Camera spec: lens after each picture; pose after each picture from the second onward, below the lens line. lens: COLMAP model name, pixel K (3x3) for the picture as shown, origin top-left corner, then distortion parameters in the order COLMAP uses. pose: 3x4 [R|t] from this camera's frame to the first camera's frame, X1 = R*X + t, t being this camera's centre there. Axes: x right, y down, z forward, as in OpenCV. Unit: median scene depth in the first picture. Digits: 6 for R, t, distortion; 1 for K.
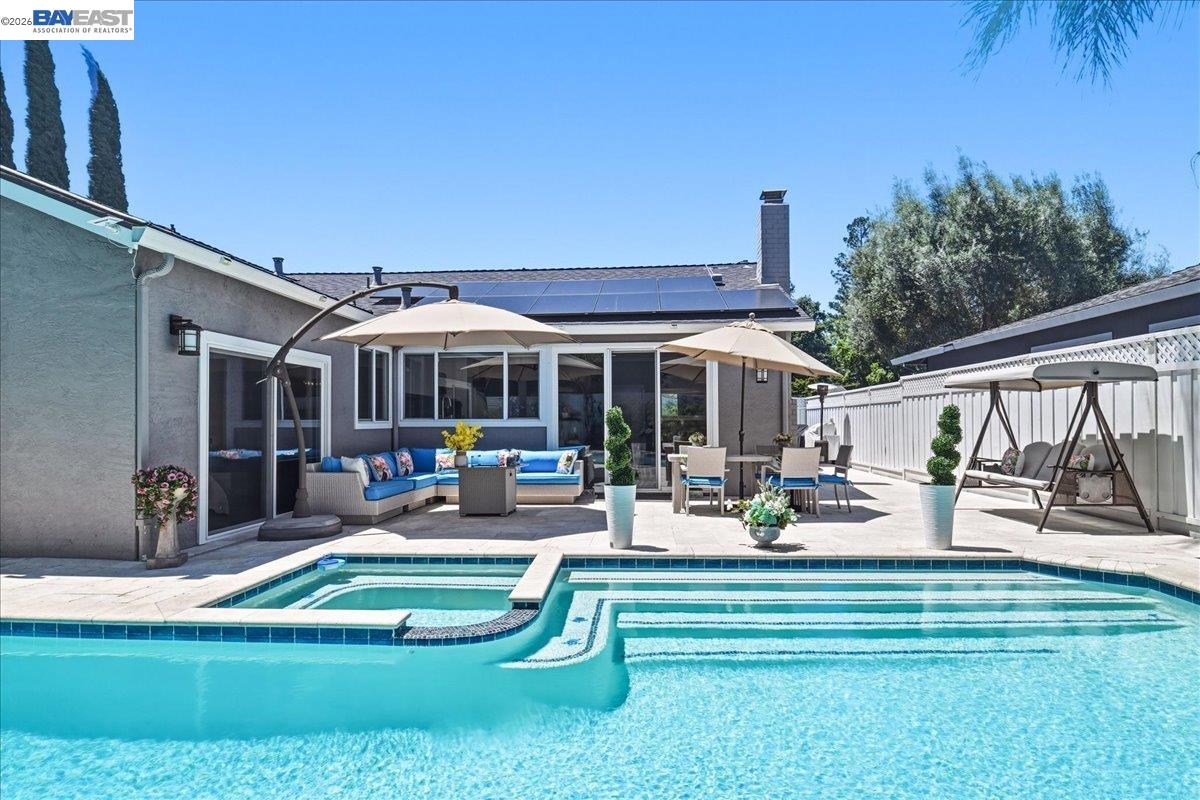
lens RADIAL K [[657.8, 0, 595.3], [0, 657.8, 426.7], [0, 0, 1]] dist [-0.000109, 0.000149]
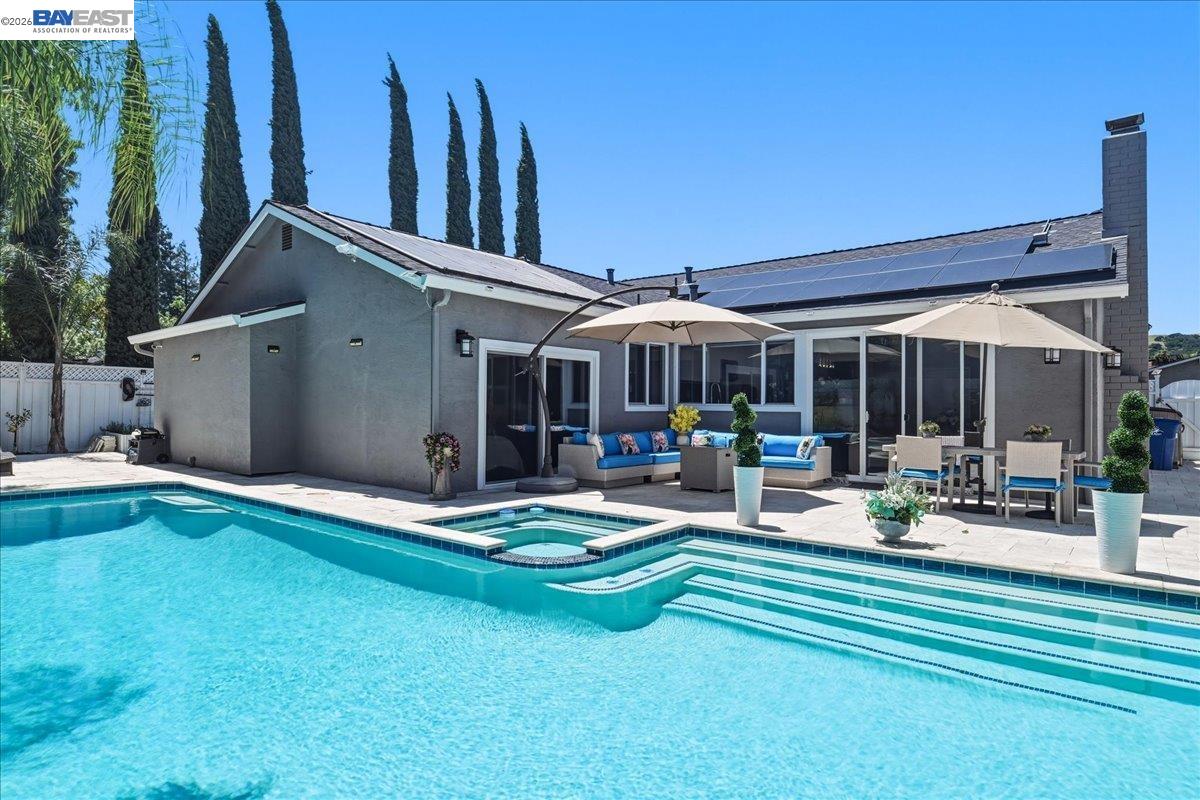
lens RADIAL K [[657.8, 0, 595.3], [0, 657.8, 426.7], [0, 0, 1]] dist [-0.000109, 0.000149]
pose [[0.816590, 0.030686, -0.576402, 0.346180], [-0.017633, 0.999446, 0.028228, -0.001443], [0.576949, -0.012887, 0.816678, -0.012146]]
